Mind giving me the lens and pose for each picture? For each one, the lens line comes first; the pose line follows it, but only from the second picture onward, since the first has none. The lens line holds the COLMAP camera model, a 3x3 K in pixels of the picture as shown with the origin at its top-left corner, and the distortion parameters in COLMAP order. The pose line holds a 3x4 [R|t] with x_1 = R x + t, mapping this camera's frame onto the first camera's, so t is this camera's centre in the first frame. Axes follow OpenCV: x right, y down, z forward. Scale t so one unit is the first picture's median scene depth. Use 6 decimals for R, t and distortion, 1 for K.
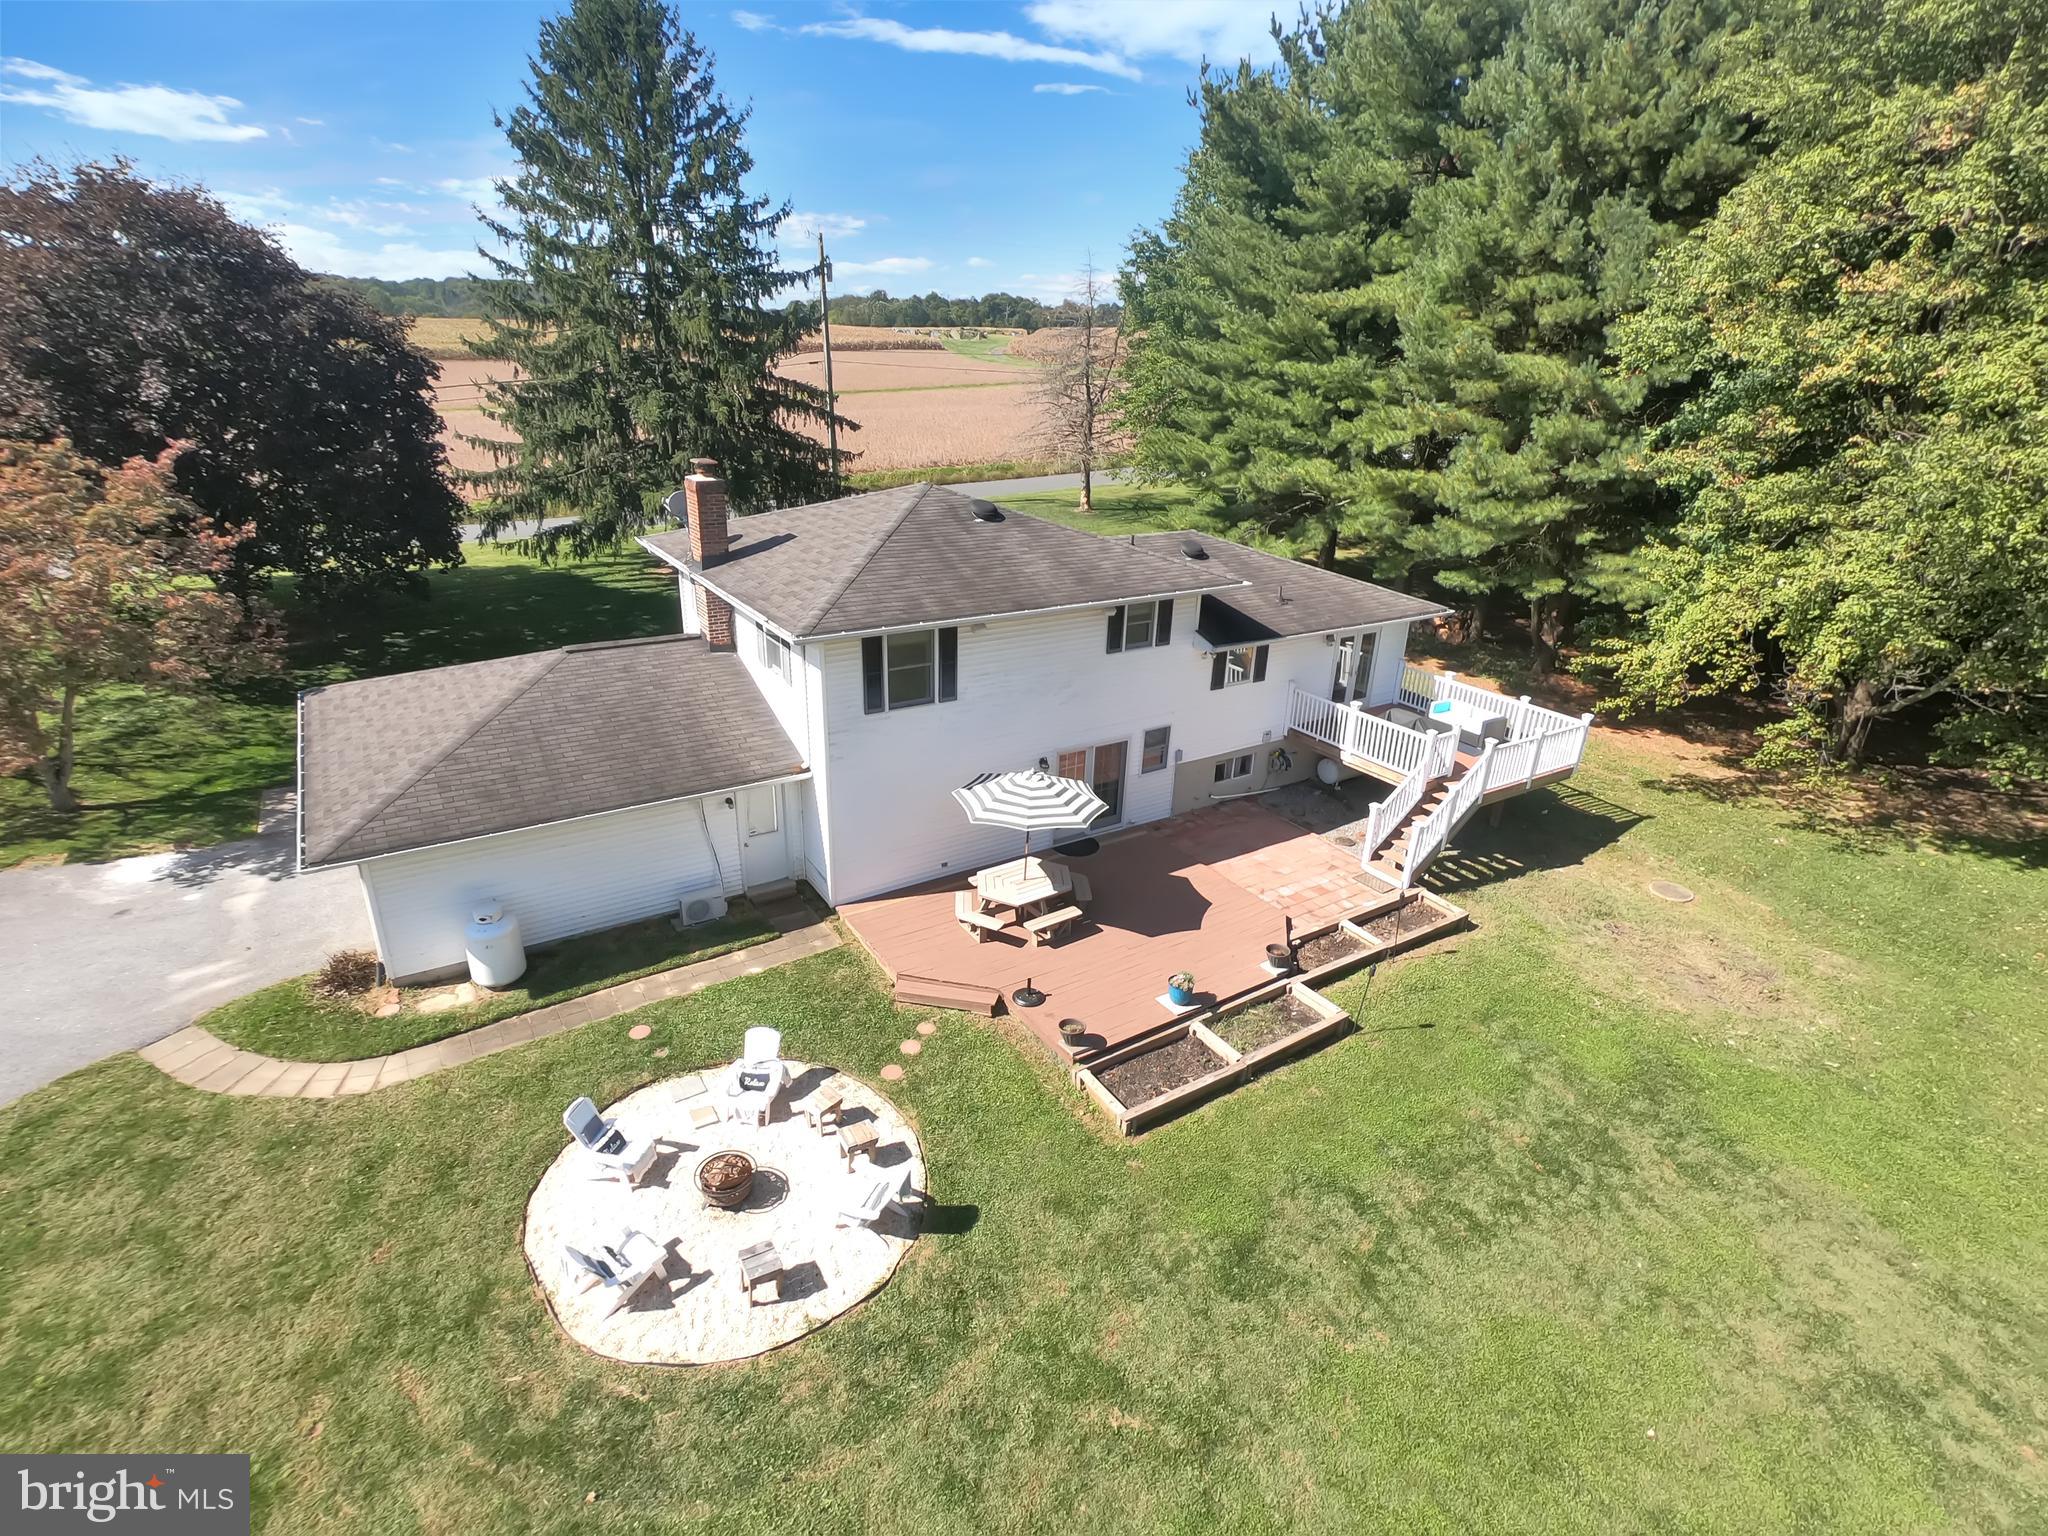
lens RADIAL K [[1028.4, 0, 1023.5], [0, 1028.4, 774.0], [0, 0, 1]] dist [0.000681, 0.000513]
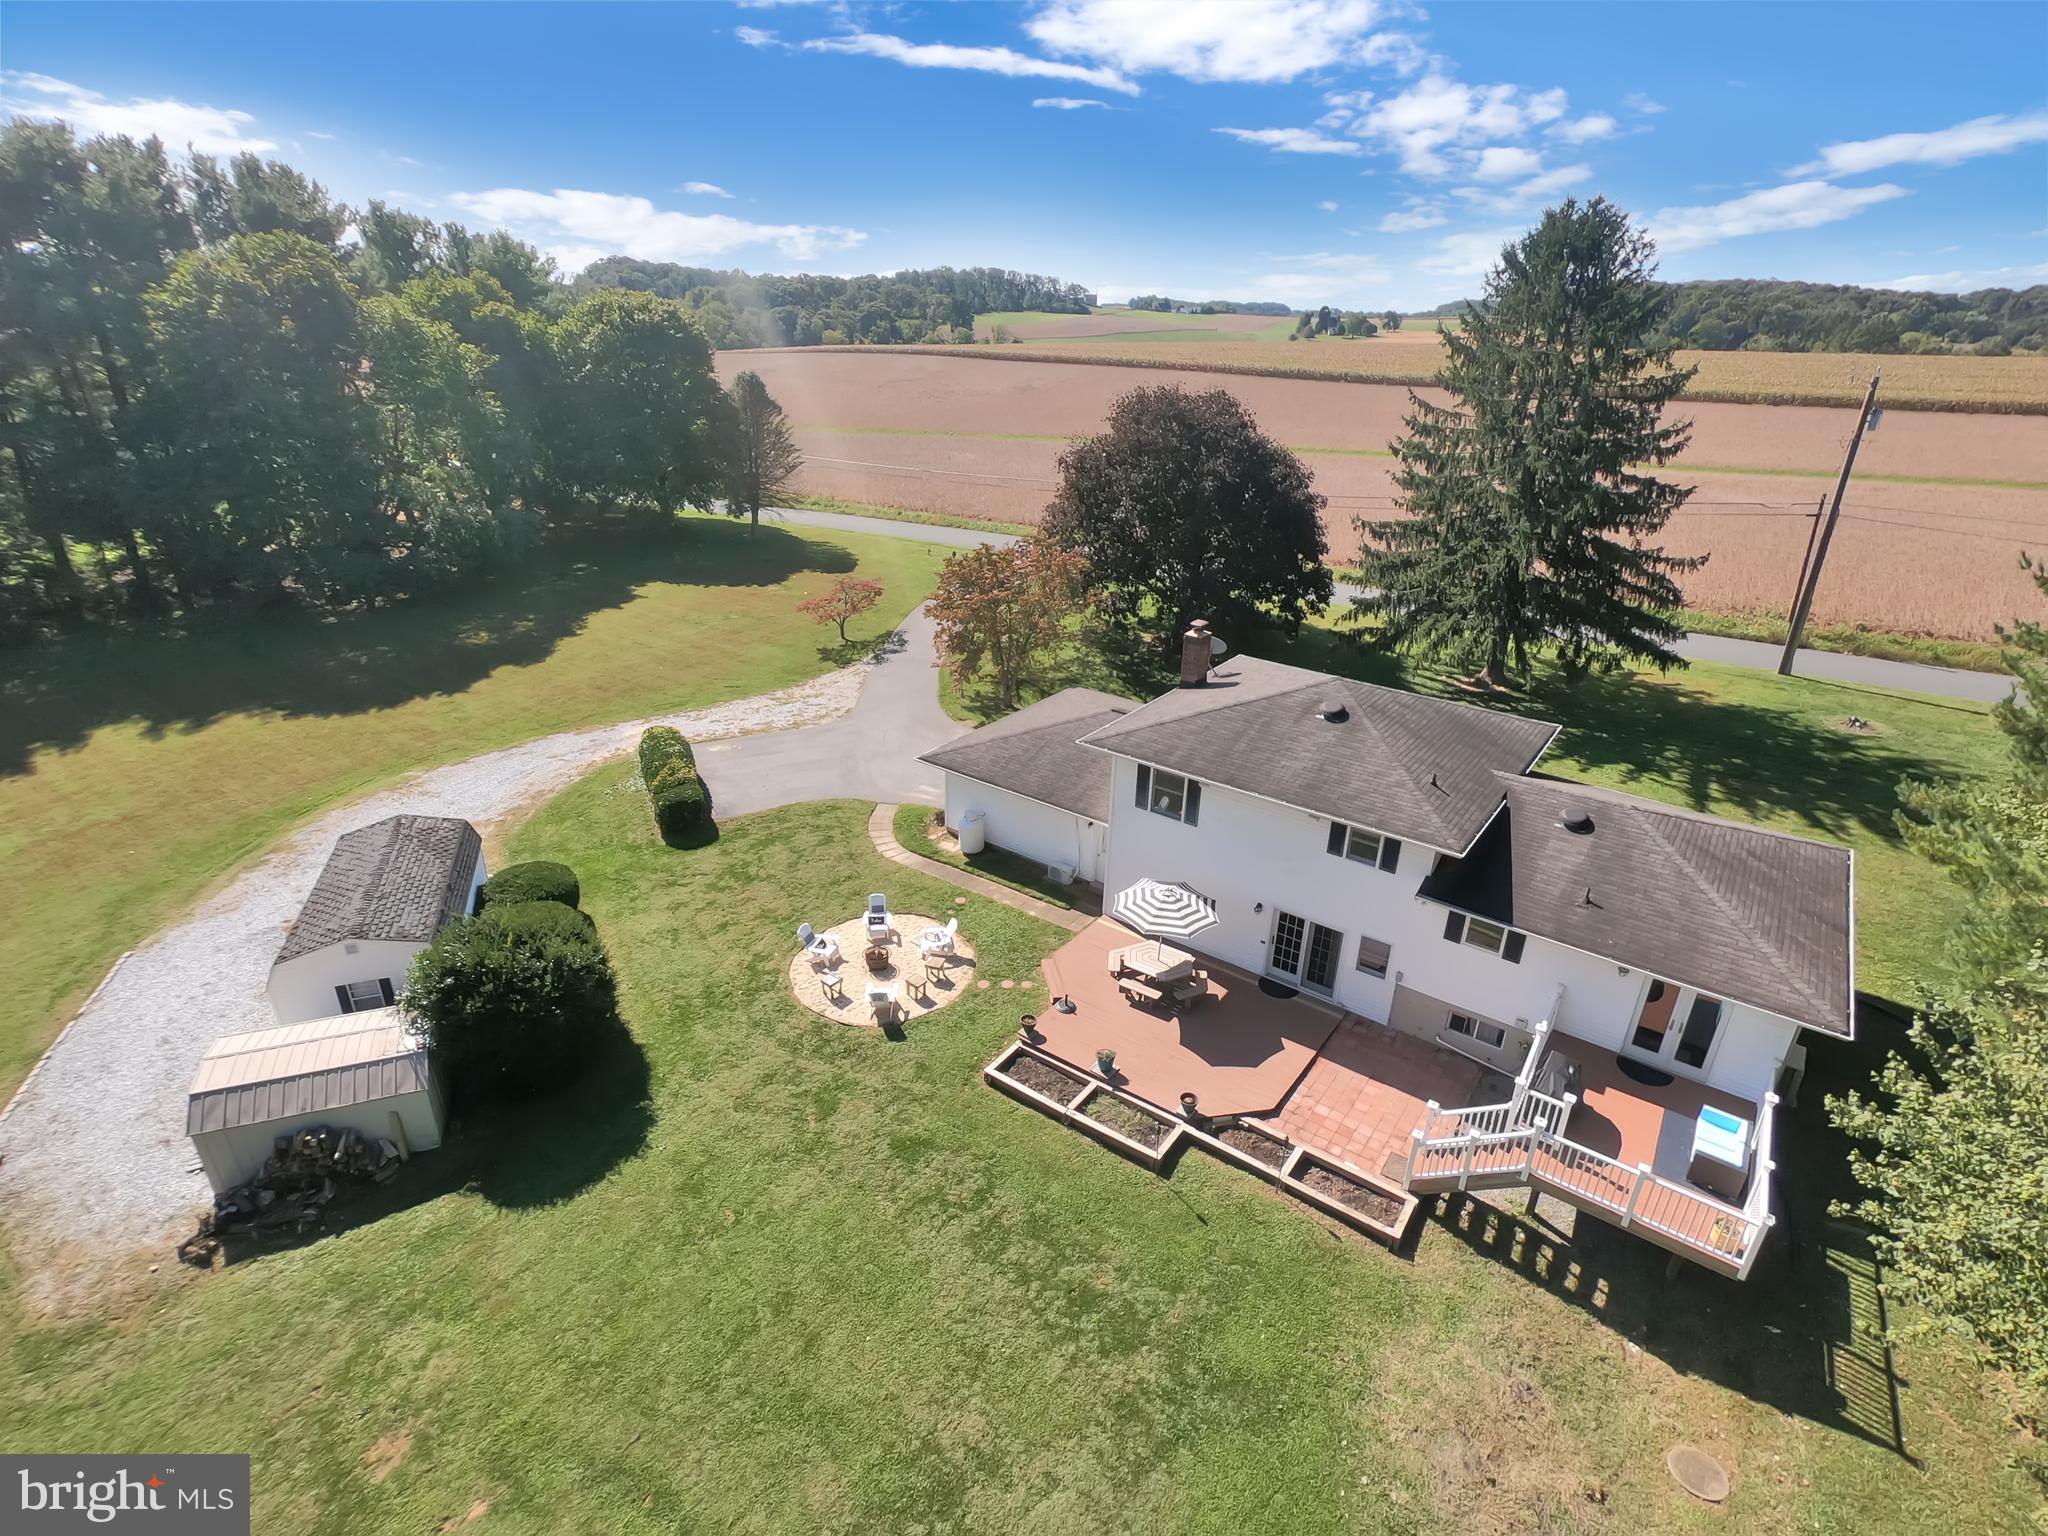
lens RADIAL K [[1028.4, 0, 1023.5], [0, 1028.4, 774.0], [0, 0, 1]] dist [0.000681, 0.000513]
pose [[0.355795, 0.364279, -0.860646, 1.082466], [-0.372336, 0.899916, 0.226975, -0.385962], [0.857191, 0.239693, 0.455820, 0.150646]]
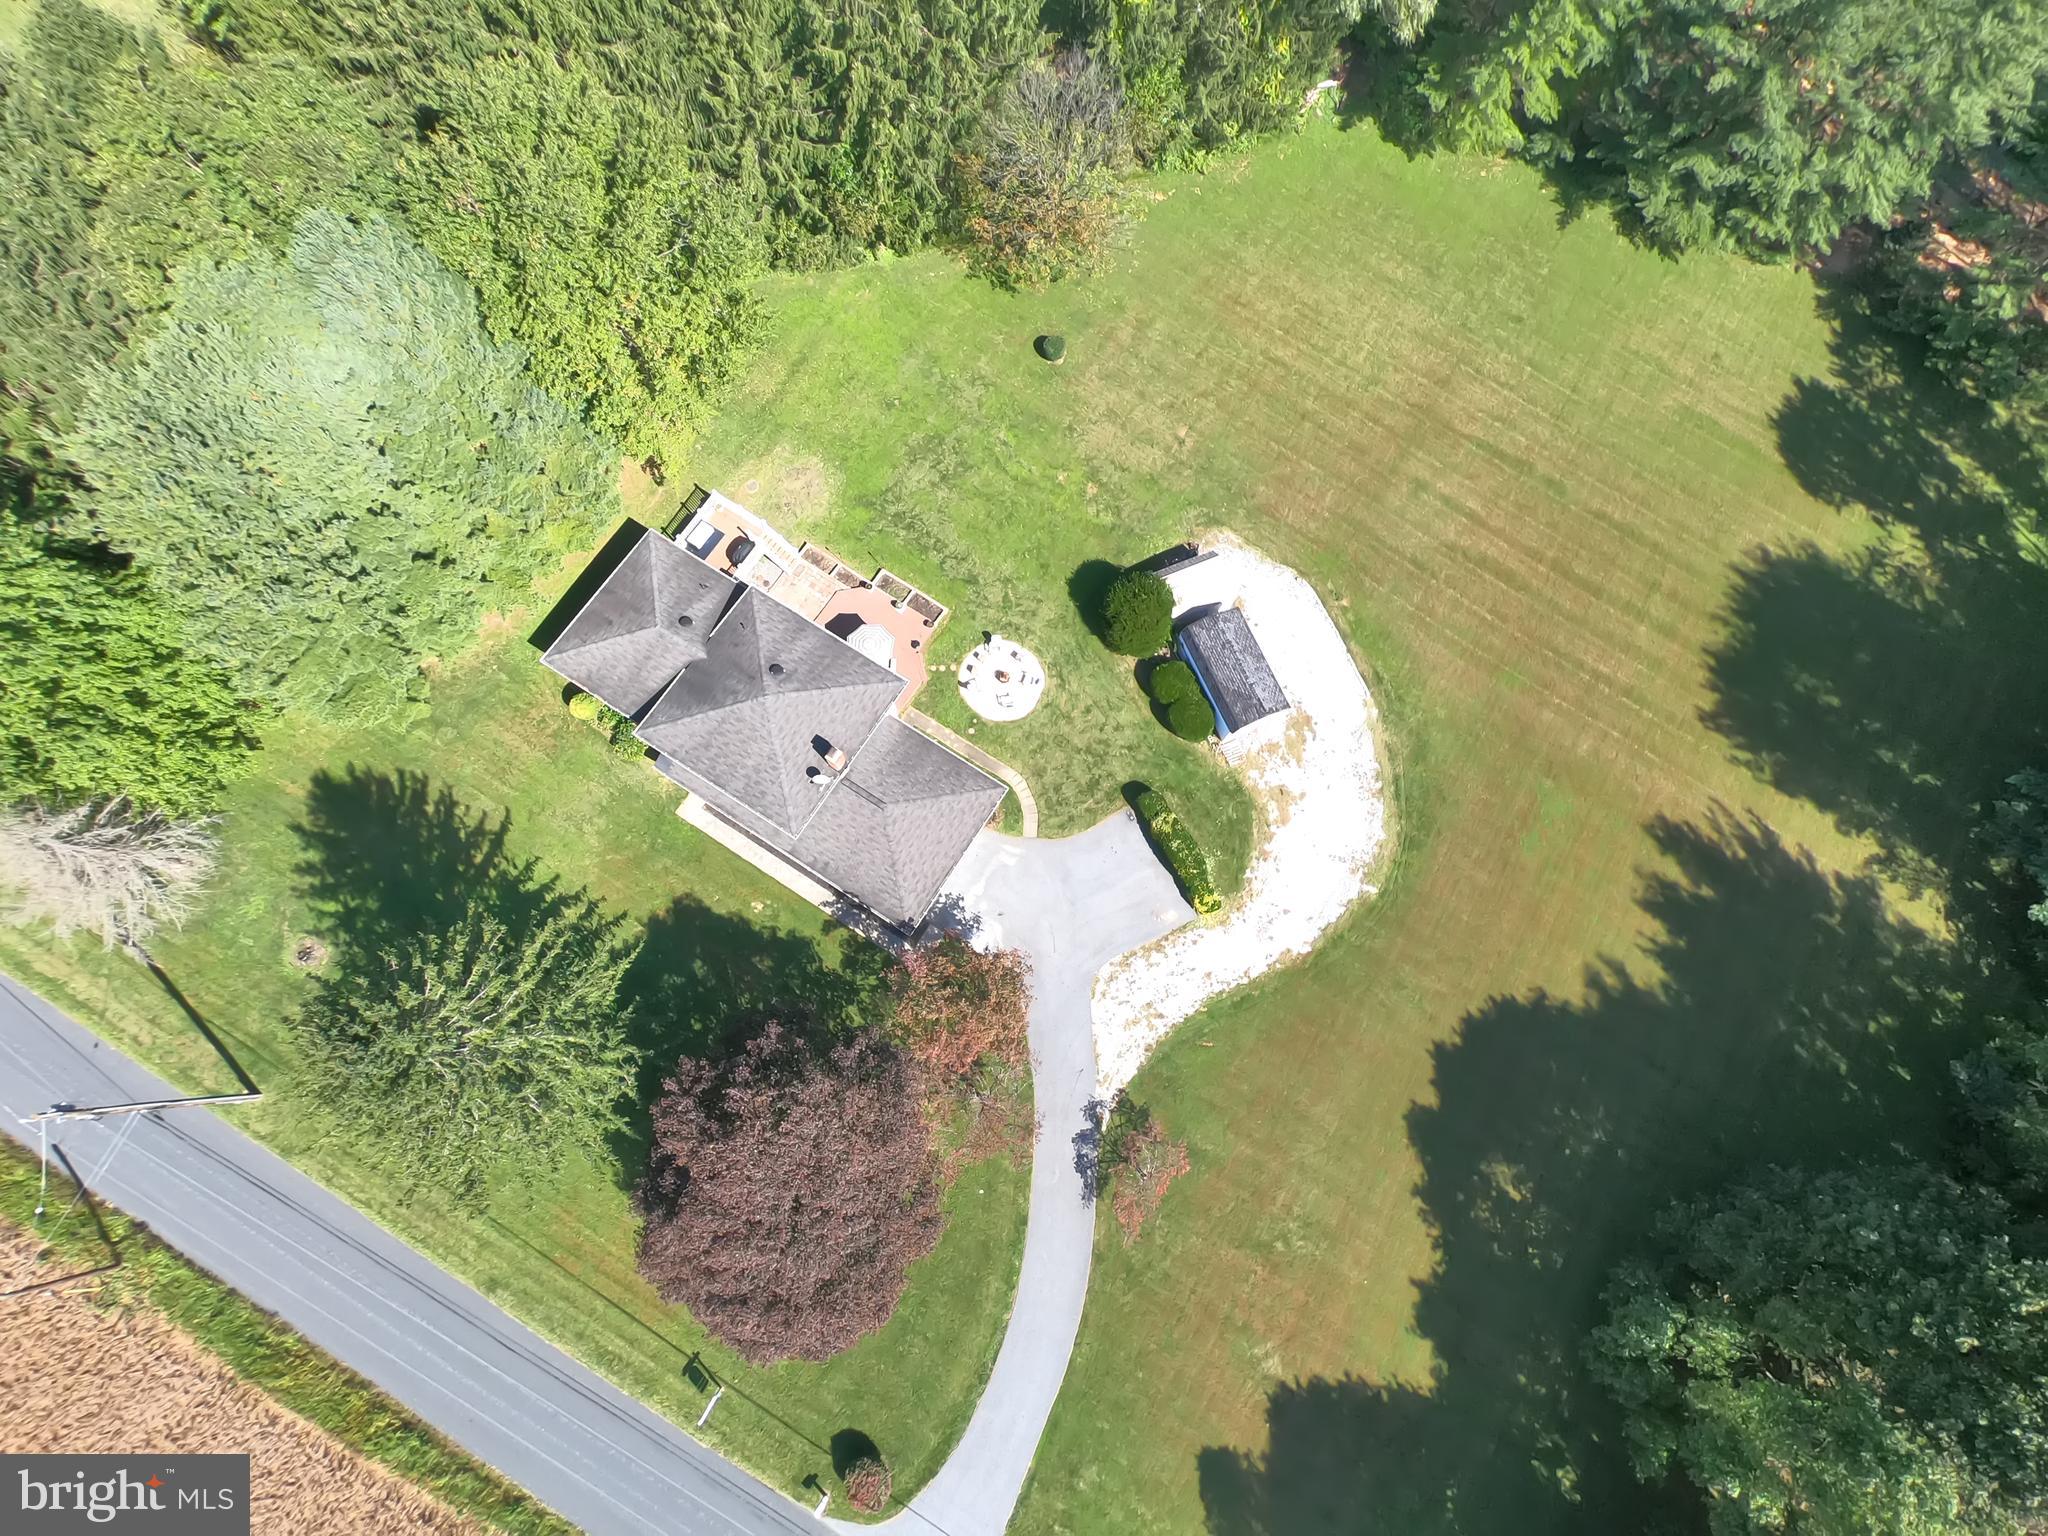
lens RADIAL K [[1028.4, 0, 1023.5], [0, 1028.4, 774.0], [0, 0, 1]] dist [0.000681, 0.000513]
pose [[-0.416973, -0.888784, 0.190254, -1.128460], [0.296030, 0.065108, 0.952957, -2.790342], [-0.859360, 0.453678, 0.235958, 0.040160]]
